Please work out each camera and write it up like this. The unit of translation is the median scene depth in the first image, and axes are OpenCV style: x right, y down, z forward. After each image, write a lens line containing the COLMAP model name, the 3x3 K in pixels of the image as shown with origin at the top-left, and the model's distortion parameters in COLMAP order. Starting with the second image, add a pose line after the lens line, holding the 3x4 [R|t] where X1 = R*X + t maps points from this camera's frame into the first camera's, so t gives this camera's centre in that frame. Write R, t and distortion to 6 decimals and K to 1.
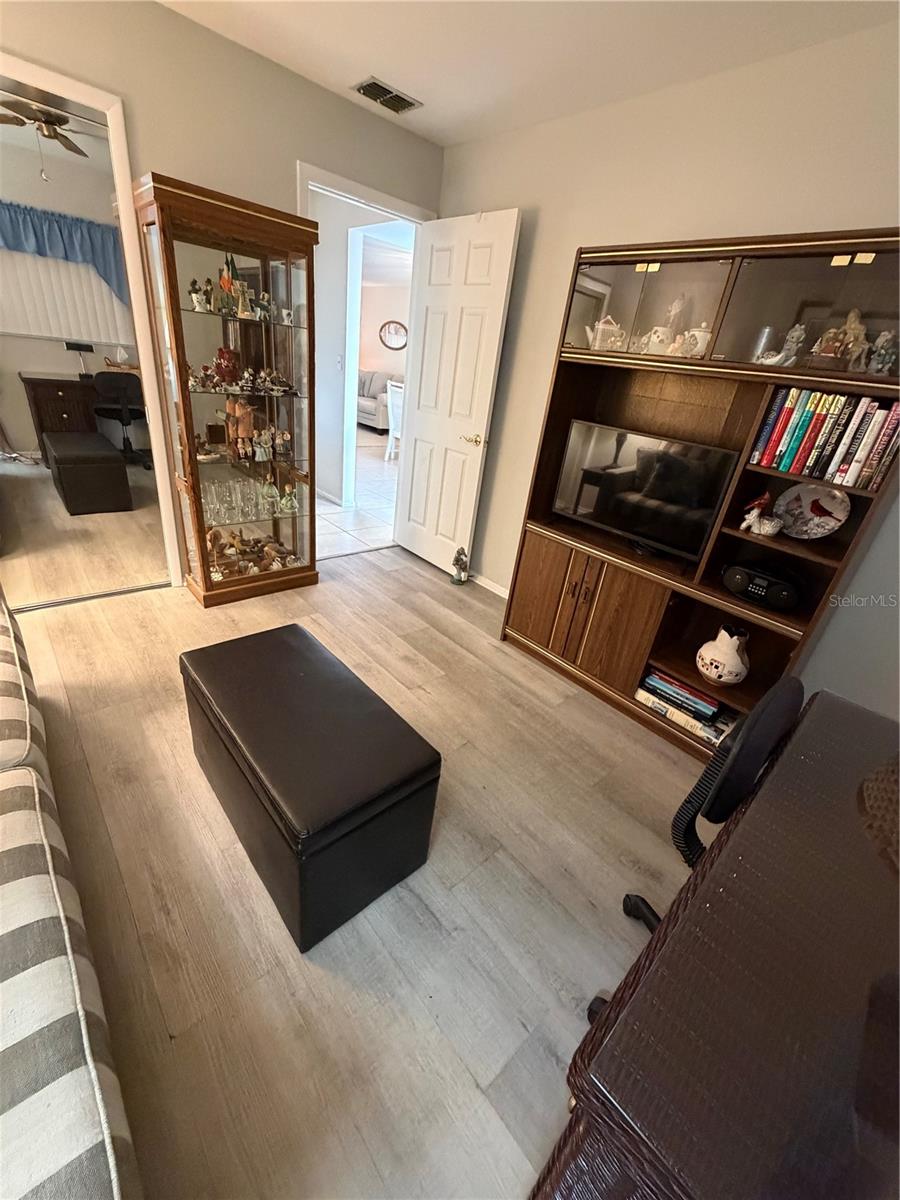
lens RADIAL K [[478.9, 0, 449.9], [0, 478.9, 600.0], [0, 0, 1]] dist [0.000788, -0.000017]
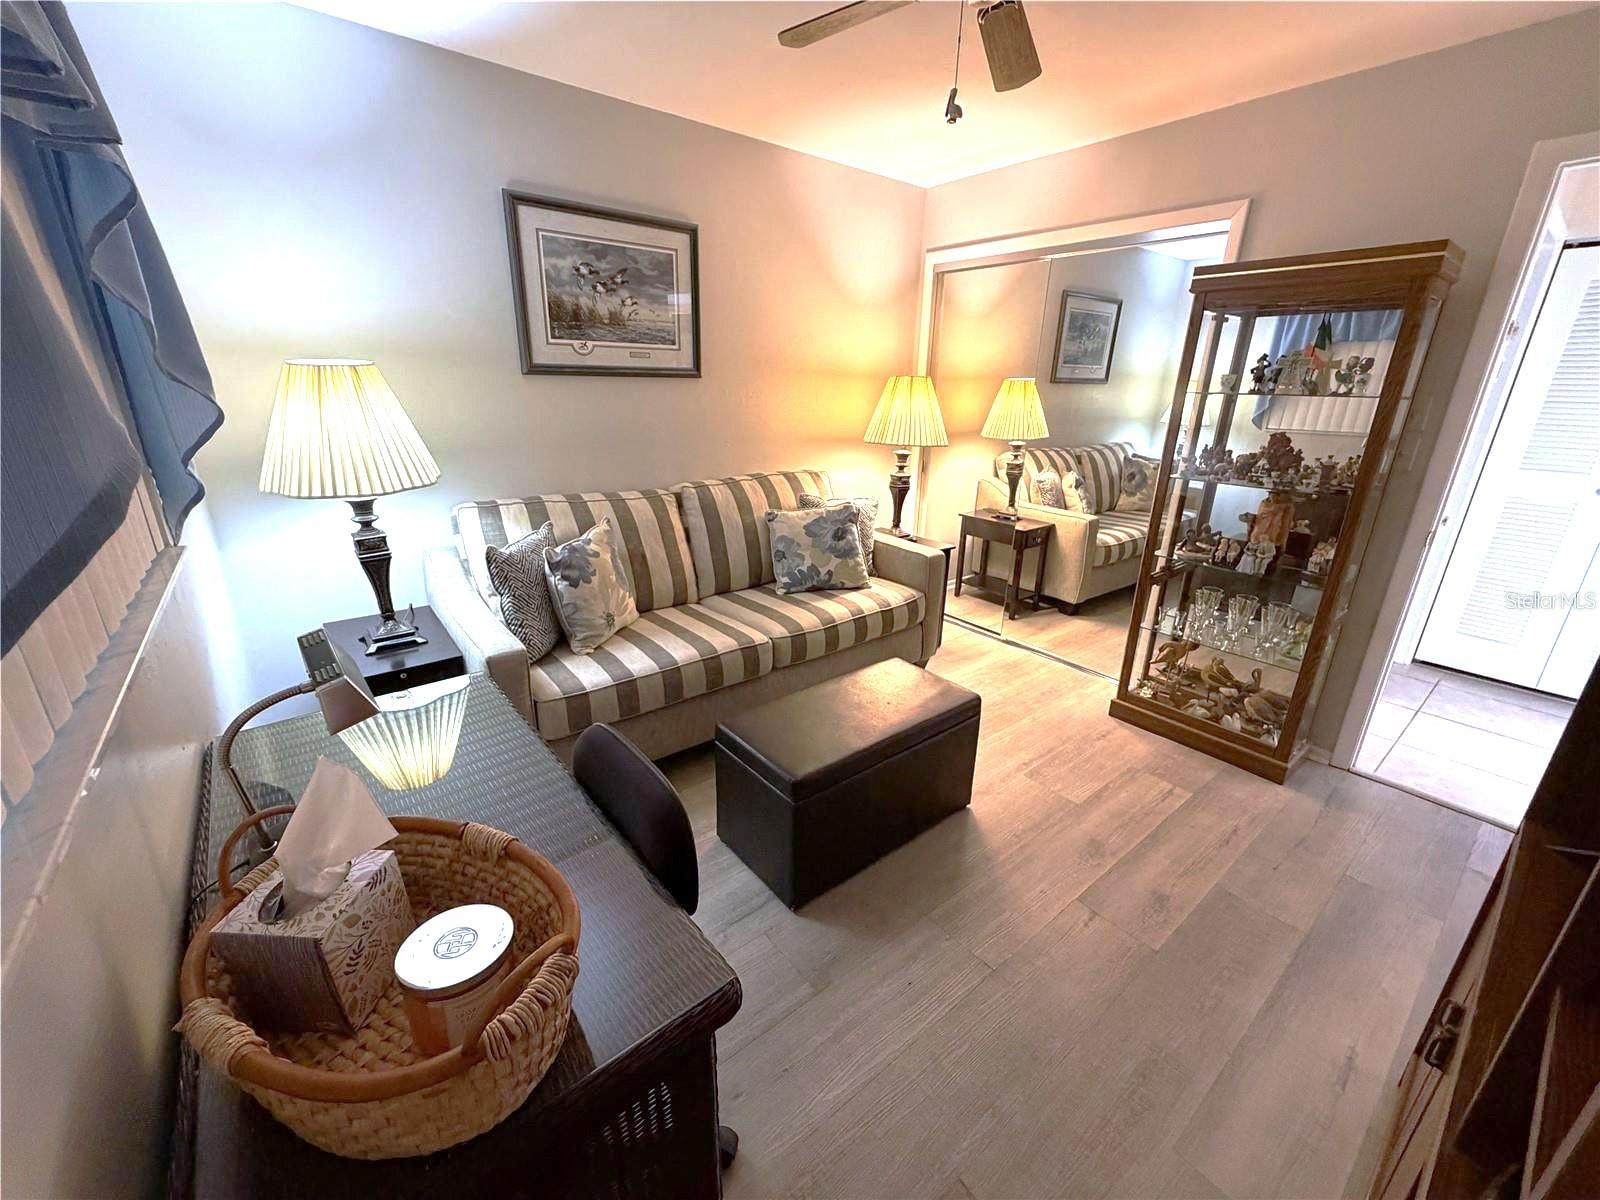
lens RADIAL K [[638.6, 0, 799.6], [0, 638.6, 600.5], [0, 0, 1]] dist [0.000788, -0.000017]
pose [[-0.063223, 0.207377, -0.976216, 0.586078], [-0.471807, 0.855750, 0.212342, -0.138120], [0.879432, 0.474011, 0.043738, 0.375753]]
